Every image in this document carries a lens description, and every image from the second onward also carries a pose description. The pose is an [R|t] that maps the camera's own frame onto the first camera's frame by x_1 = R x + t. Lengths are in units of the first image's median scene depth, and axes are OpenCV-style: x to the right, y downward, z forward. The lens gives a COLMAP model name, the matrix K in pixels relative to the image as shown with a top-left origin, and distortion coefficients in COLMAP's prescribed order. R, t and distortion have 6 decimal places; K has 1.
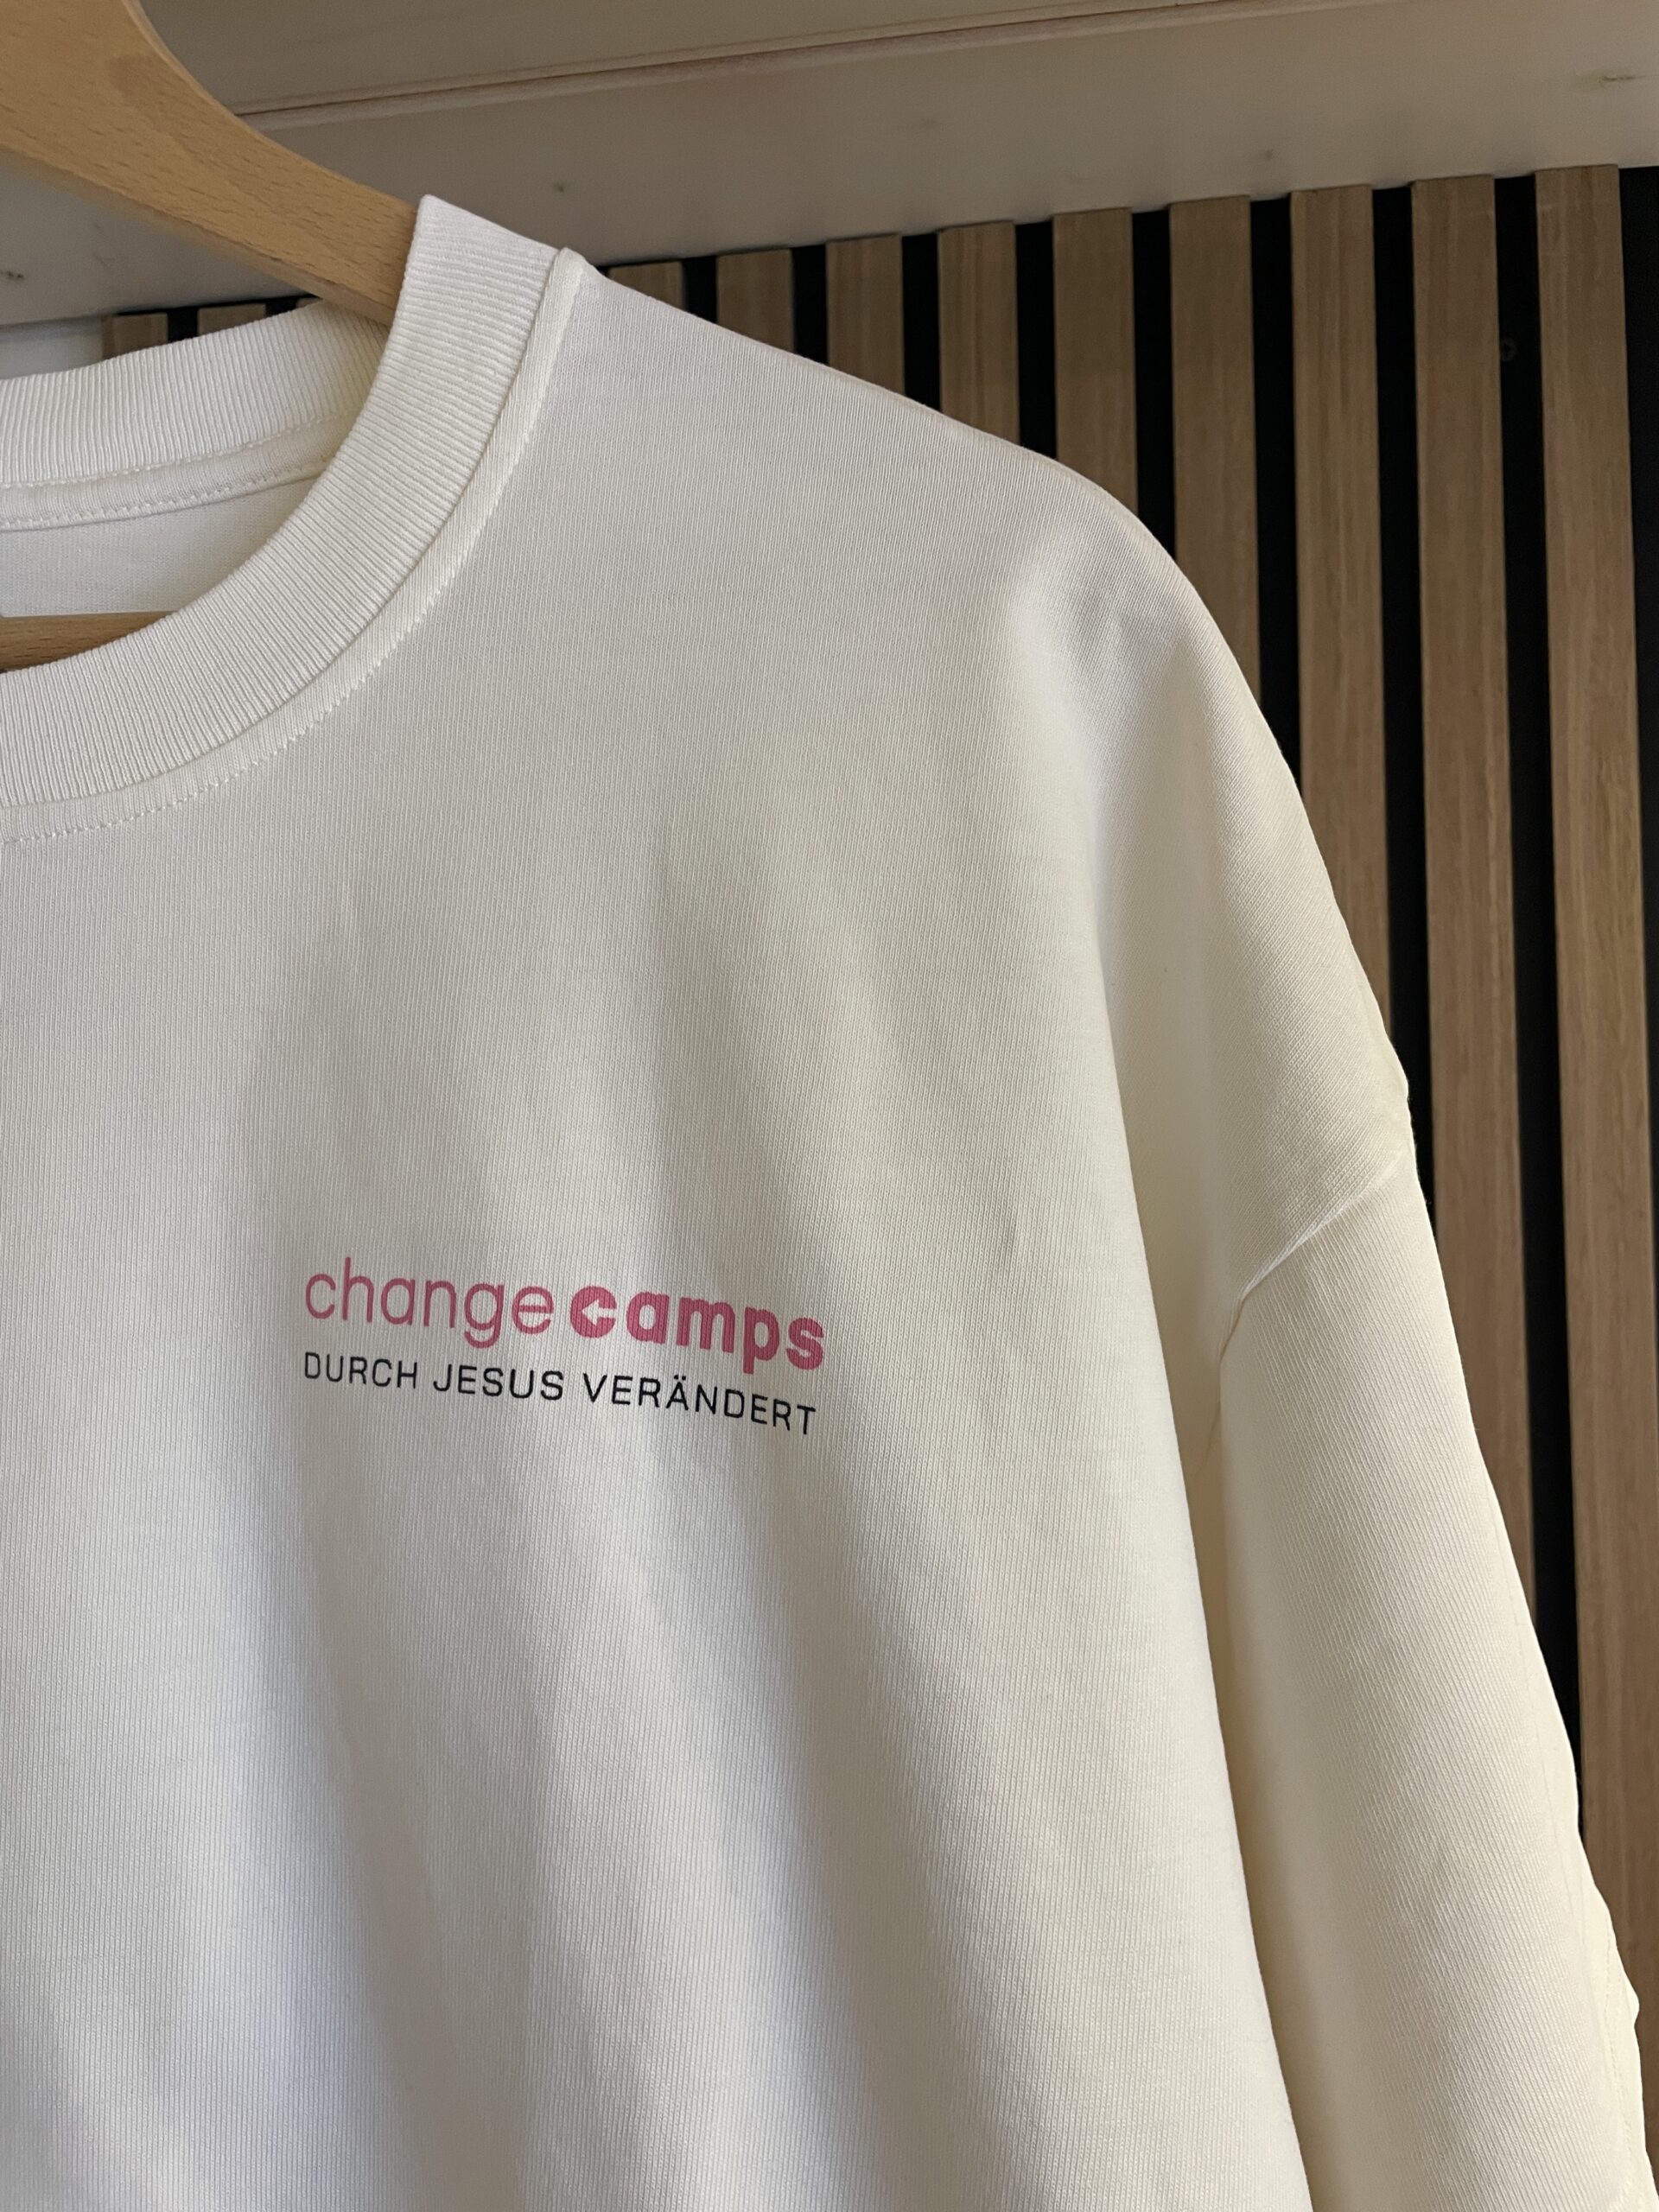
lens RADIAL K [[1612.1, 0, 864.4], [0, 1612.1, 1104.4], [0, 0, 1]] dist [0.066837, -0.089696]
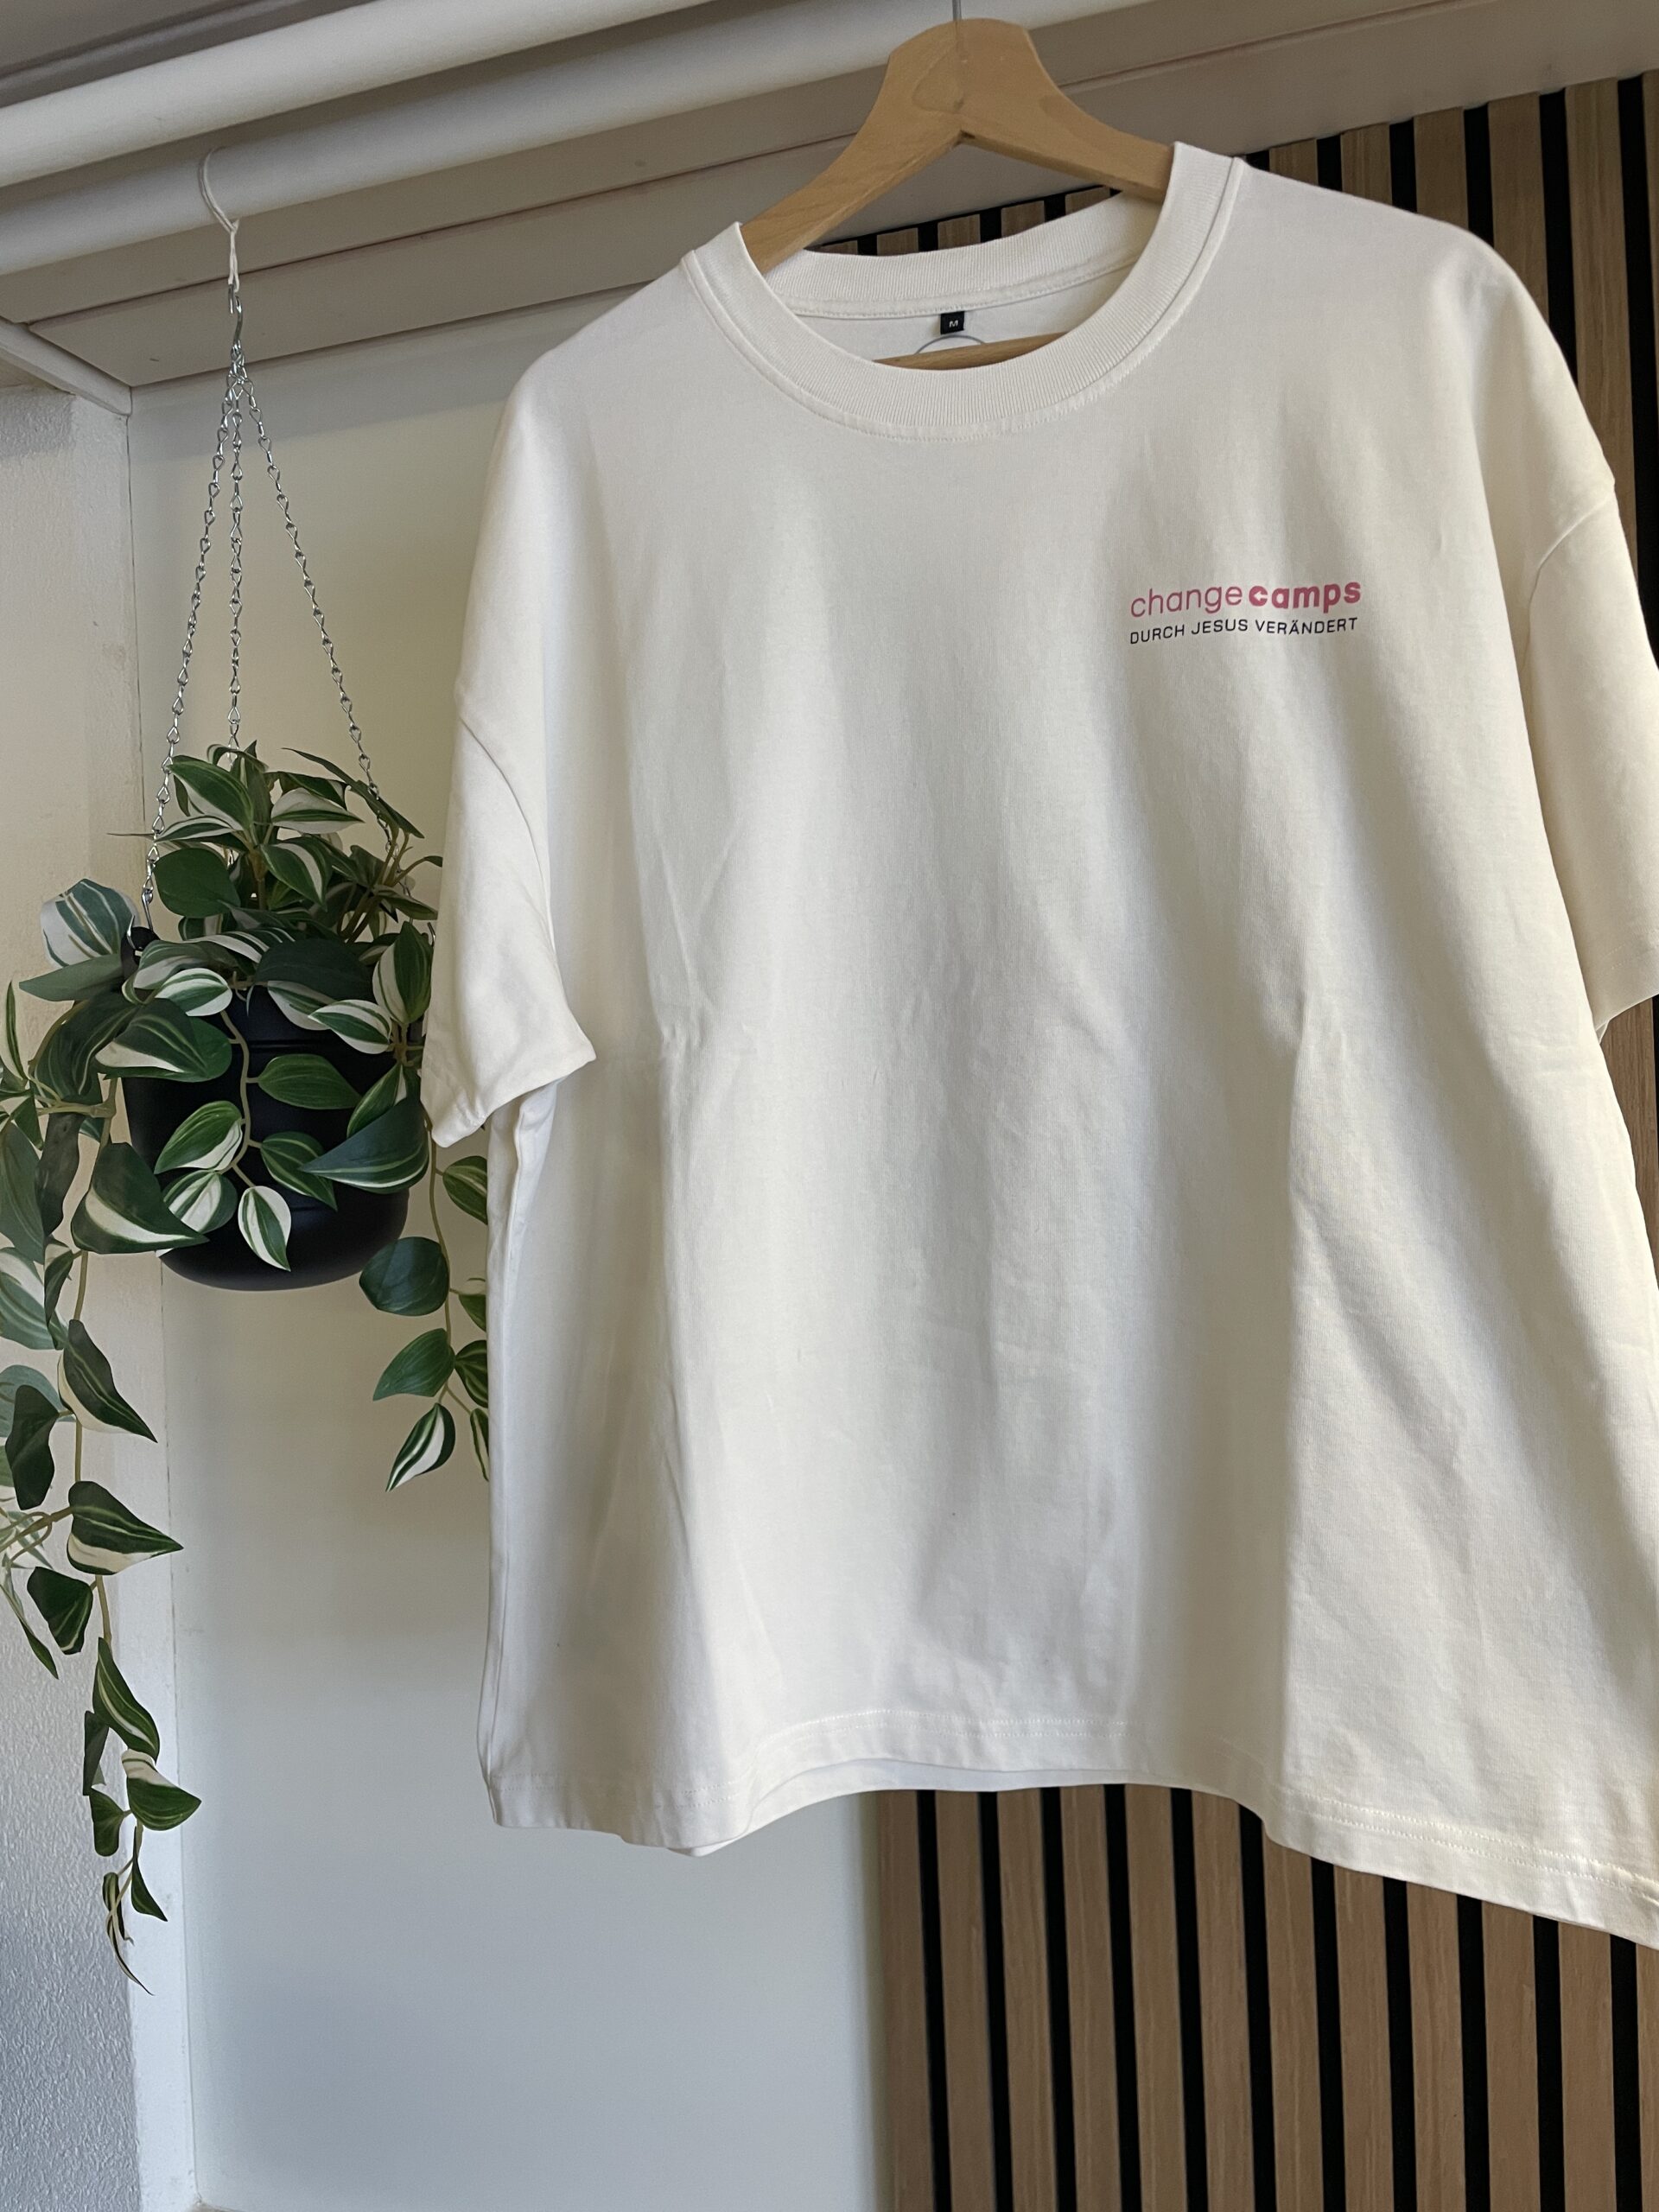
lens RADIAL K [[1612.1, 0, 864.4], [0, 1612.1, 1104.4], [0, 0, 1]] dist [0.066837, -0.089696]
pose [[0.985054, -0.017926, -0.171309, -0.347371], [0.023284, 0.999299, 0.029322, 0.812468], [0.170663, -0.032872, 0.984781, -1.557702]]
